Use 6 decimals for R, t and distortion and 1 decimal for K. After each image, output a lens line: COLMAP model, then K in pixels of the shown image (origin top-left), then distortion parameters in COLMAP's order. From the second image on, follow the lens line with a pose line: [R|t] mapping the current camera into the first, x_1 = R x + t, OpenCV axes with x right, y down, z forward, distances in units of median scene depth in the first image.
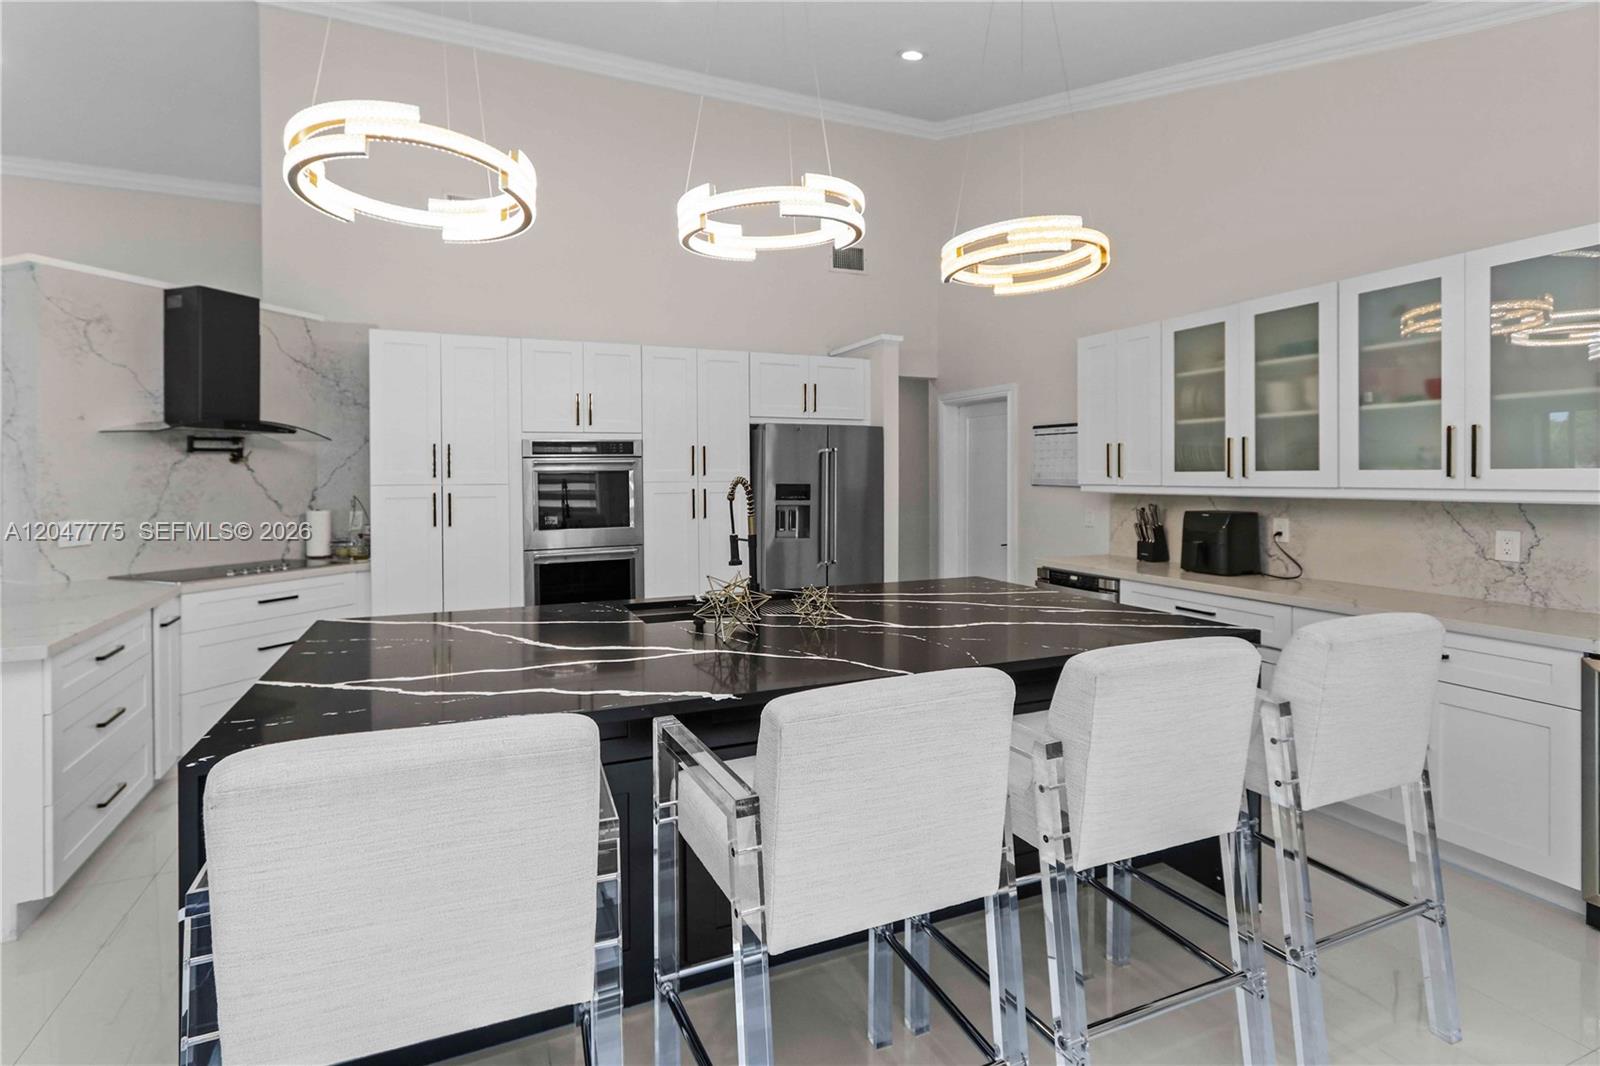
lens RADIAL K [[765.2, 0, 770.7], [0, 765.2, 499.3], [0, 0, 1]] dist [0.002684, 0.000628]
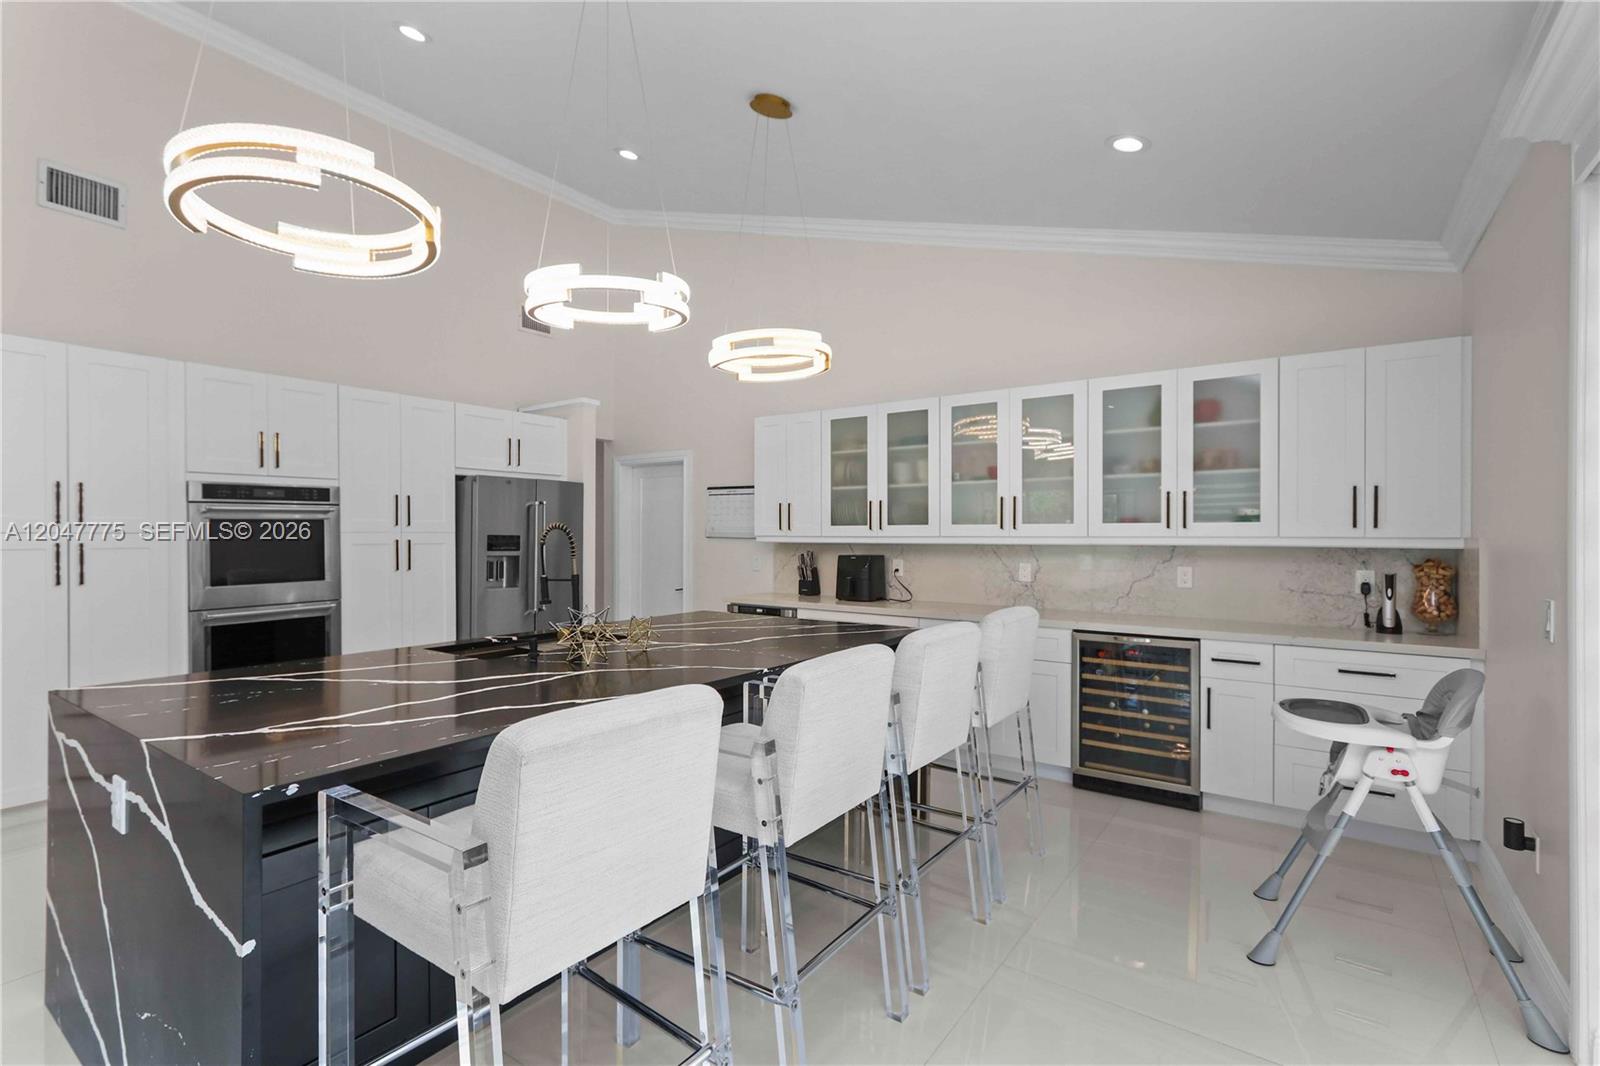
lens RADIAL K [[765.2, 0, 771.3], [0, 765.2, 534.2], [0, 0, 1]] dist [0.002684, 0.000628]
pose [[0.852399, 0.005265, 0.522865, -0.255057], [0.012719, 0.999445, -0.030797, 0.018538], [-0.522737, 0.032902, 0.851859, -0.067233]]
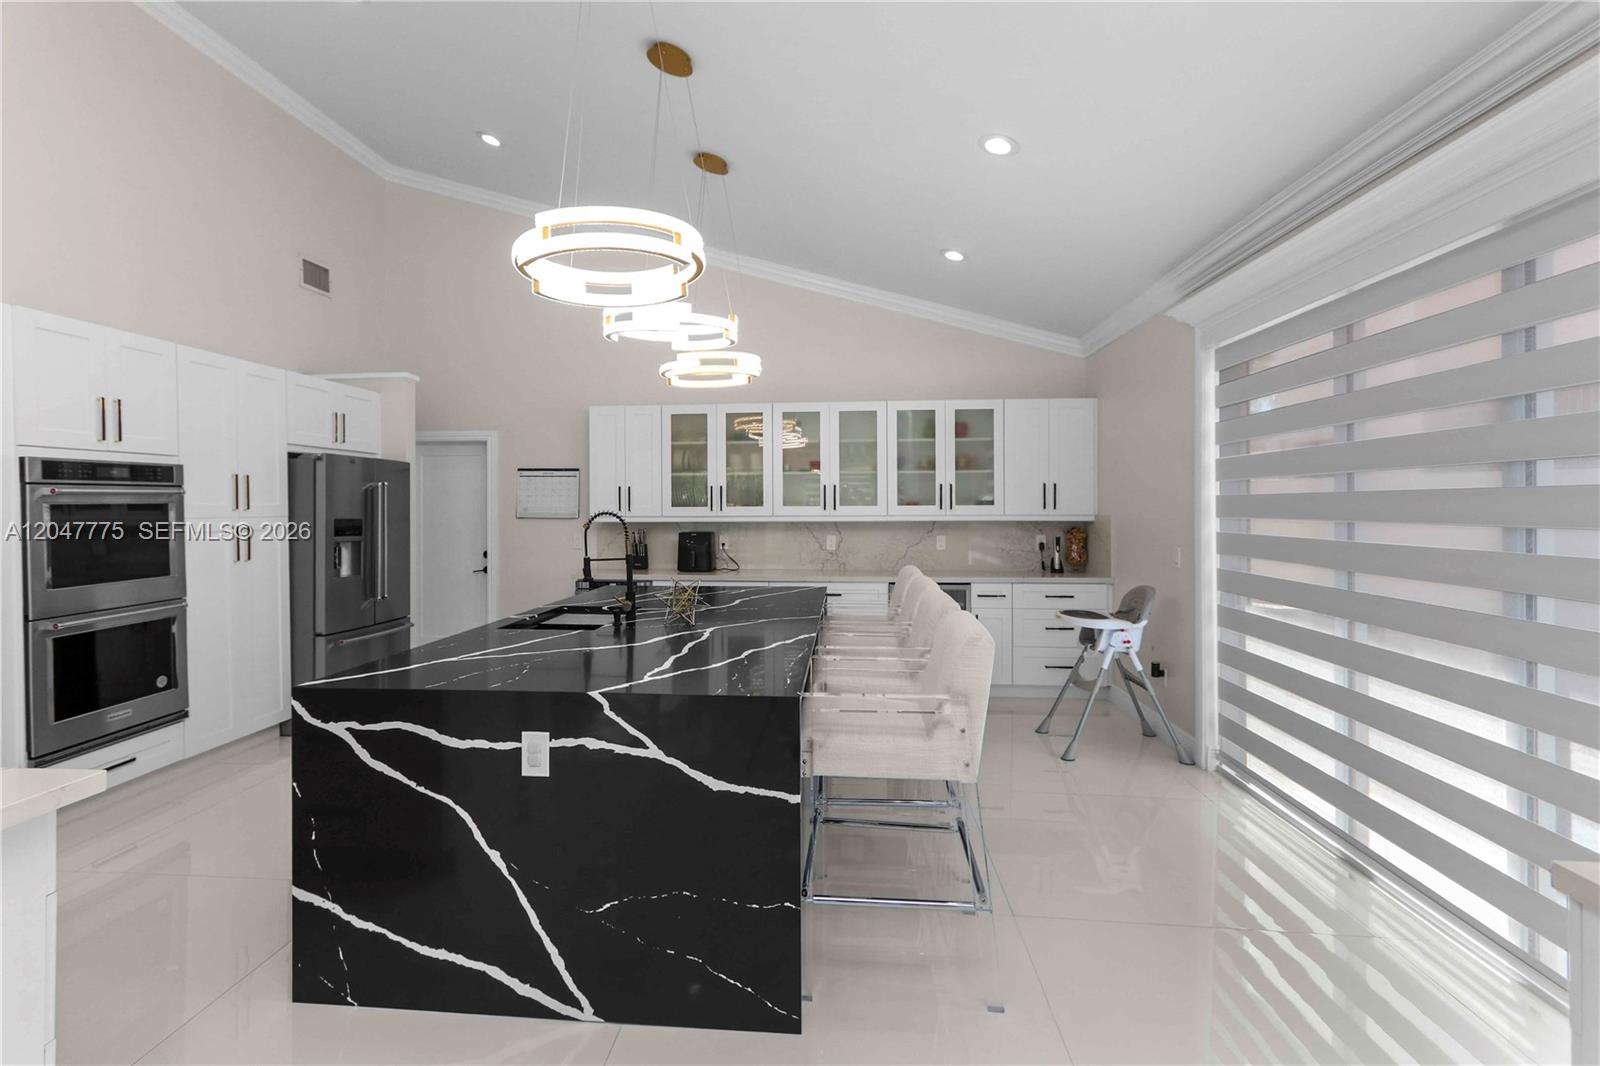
lens RADIAL K [[765.2, 0, 797.9], [0, 765.2, 517.9], [0, 0, 1]] dist [0.002684, 0.000628]
pose [[0.448839, -0.009195, 0.893565, -0.726036], [0.031693, 0.999482, -0.005635, 0.002118], [-0.893050, 0.030849, 0.448898, 0.107607]]
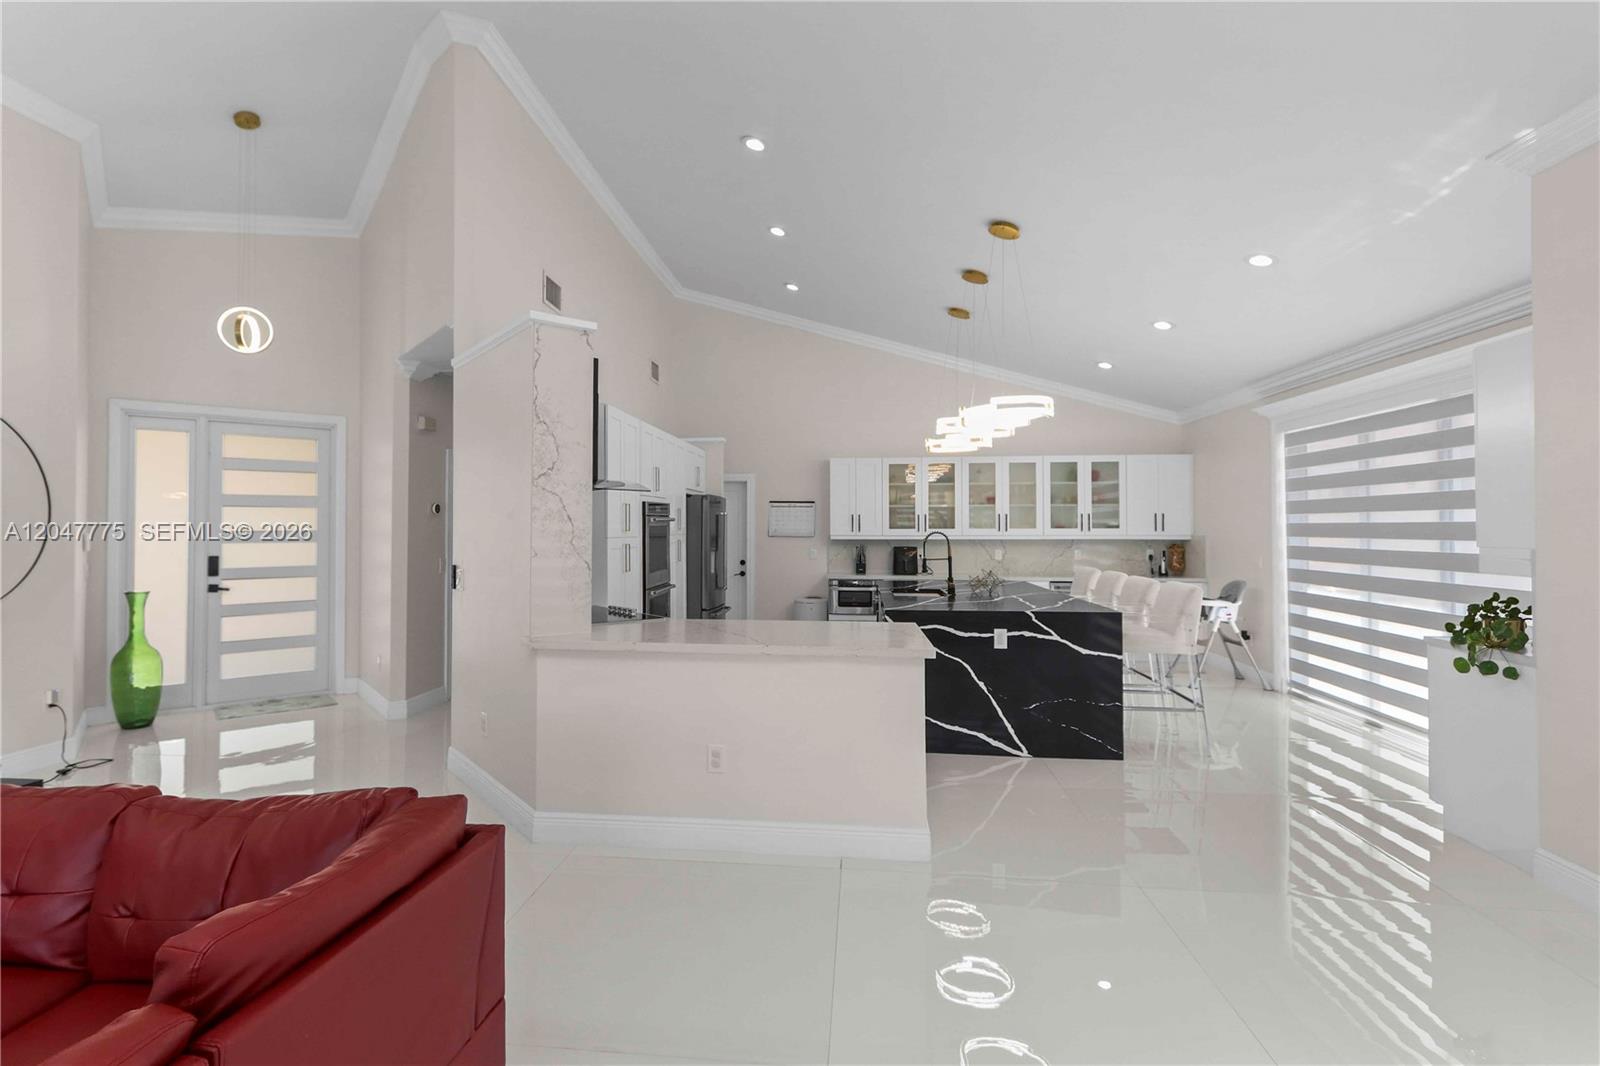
lens RADIAL K [[765.2, 0, 798.1], [0, 765.2, 521.8], [0, 0, 1]] dist [0.002684, 0.000628]
pose [[0.471454, 0.012040, 0.881809, -1.535924], [0.028055, 0.999196, -0.028643, -0.001109], [-0.881444, 0.038243, 0.470737, 0.218596]]
